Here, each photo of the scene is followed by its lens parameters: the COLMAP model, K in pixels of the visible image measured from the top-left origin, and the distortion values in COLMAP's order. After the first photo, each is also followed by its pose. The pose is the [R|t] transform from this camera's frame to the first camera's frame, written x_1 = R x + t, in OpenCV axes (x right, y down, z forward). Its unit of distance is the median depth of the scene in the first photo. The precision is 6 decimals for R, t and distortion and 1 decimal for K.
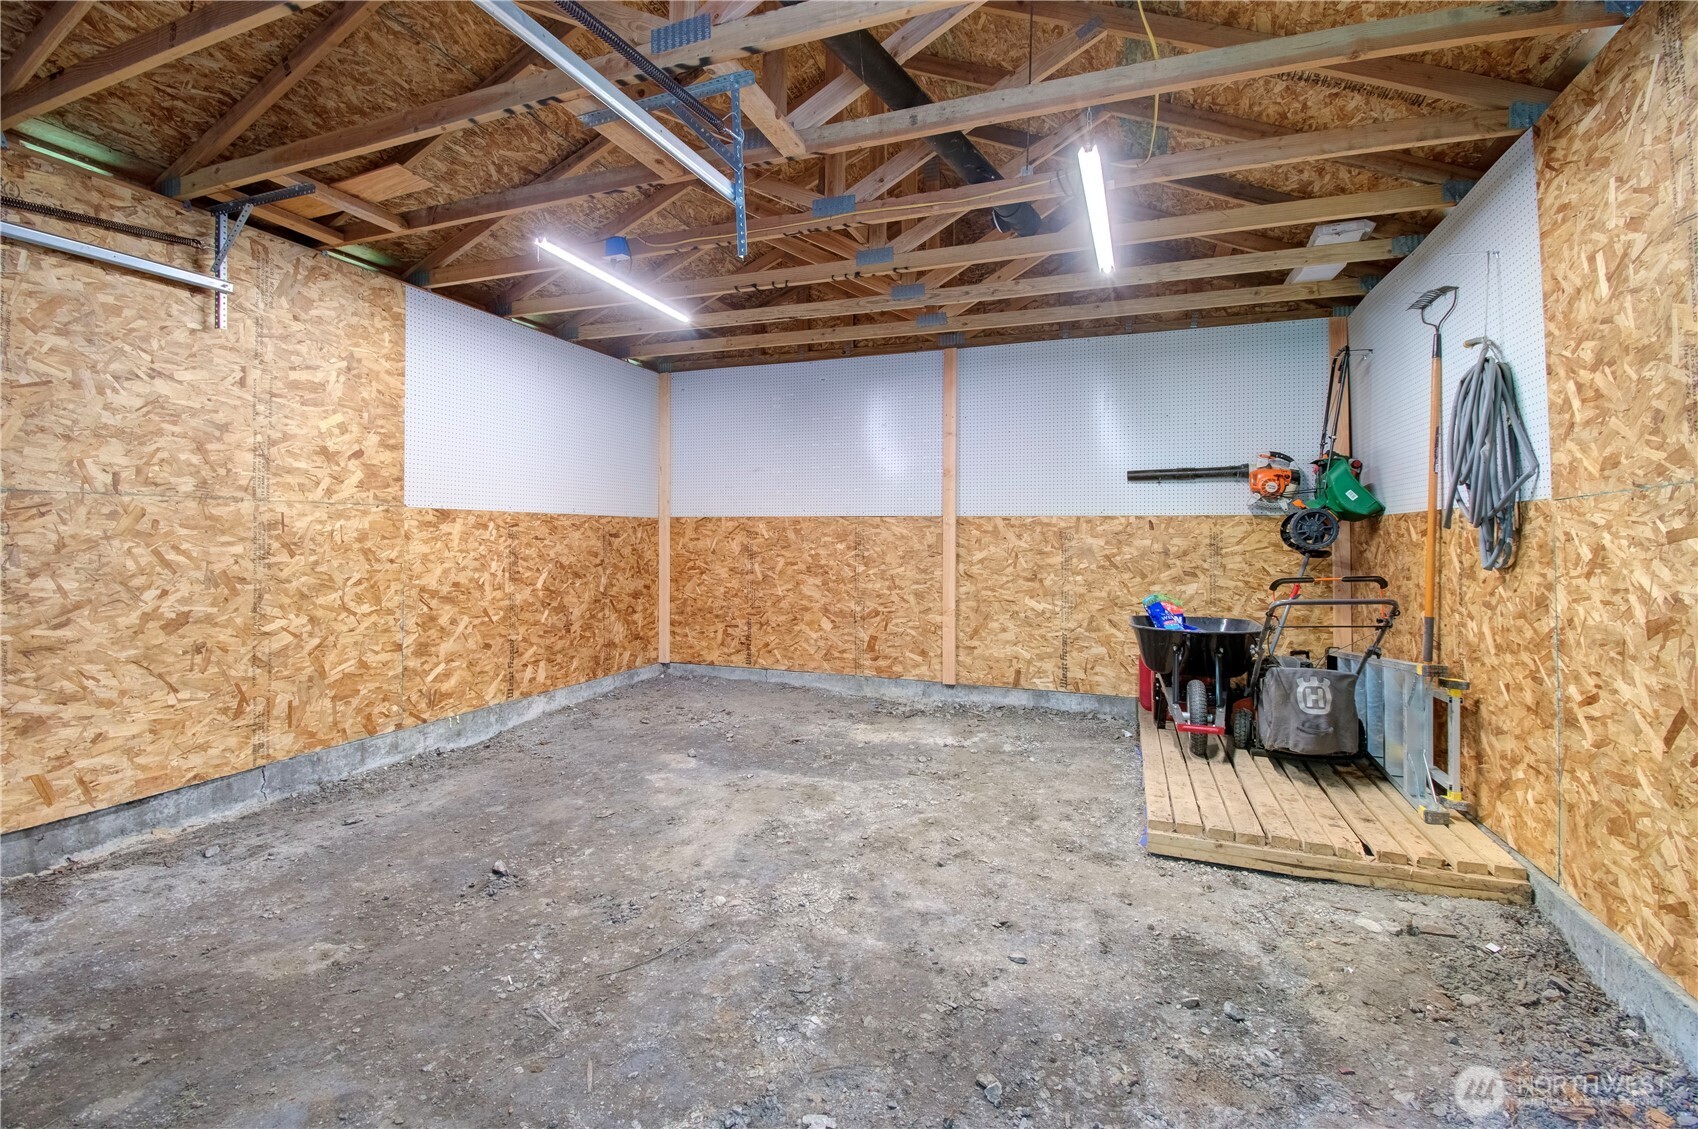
lens RADIAL K [[751.3, 0, 838.4], [0, 751.3, 529.2], [0, 0, 1]] dist [-0.000344, -0.000162]
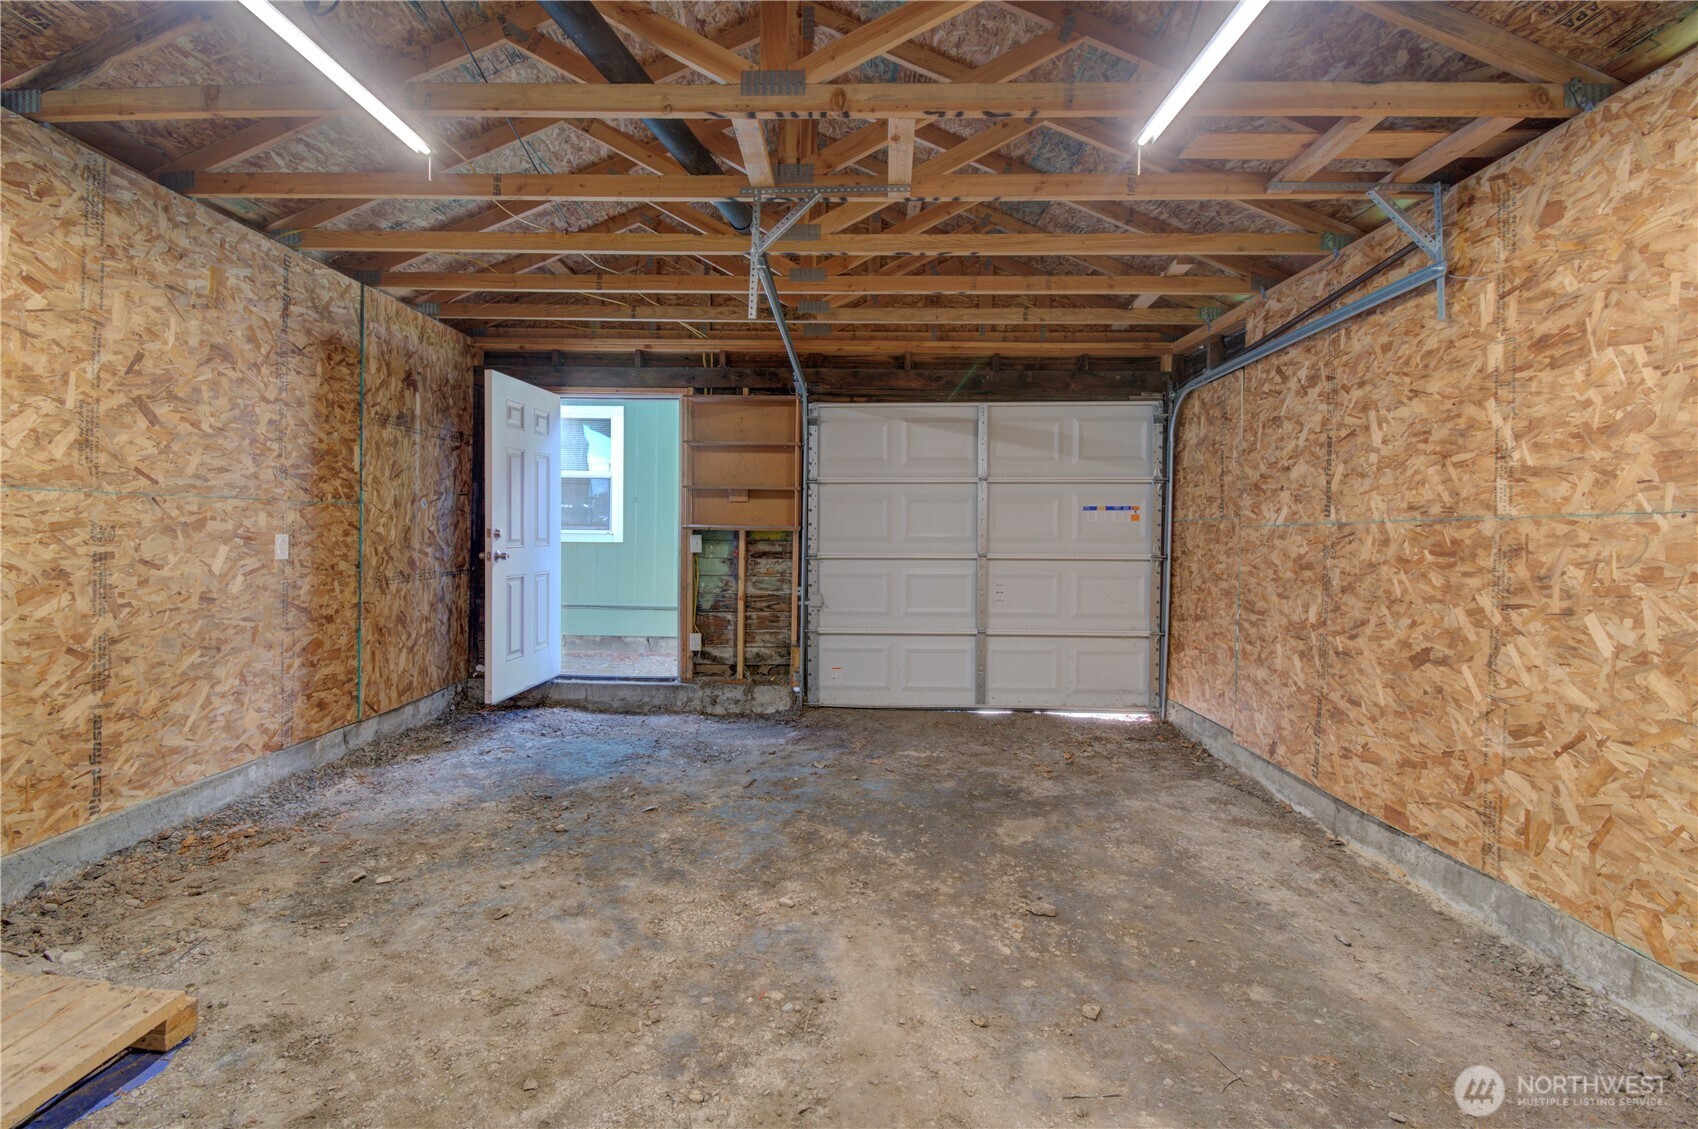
lens RADIAL K [[768.8, 0, 821.1], [0, 768.8, 560.4], [0, 0, 1]] dist [0.001171, 0.000210]
pose [[-0.947211, -0.018912, -0.320051, 0.131582], [-0.026390, 0.999470, 0.019045, 0.007846], [0.319522, 0.026486, -0.947209, 1.861974]]
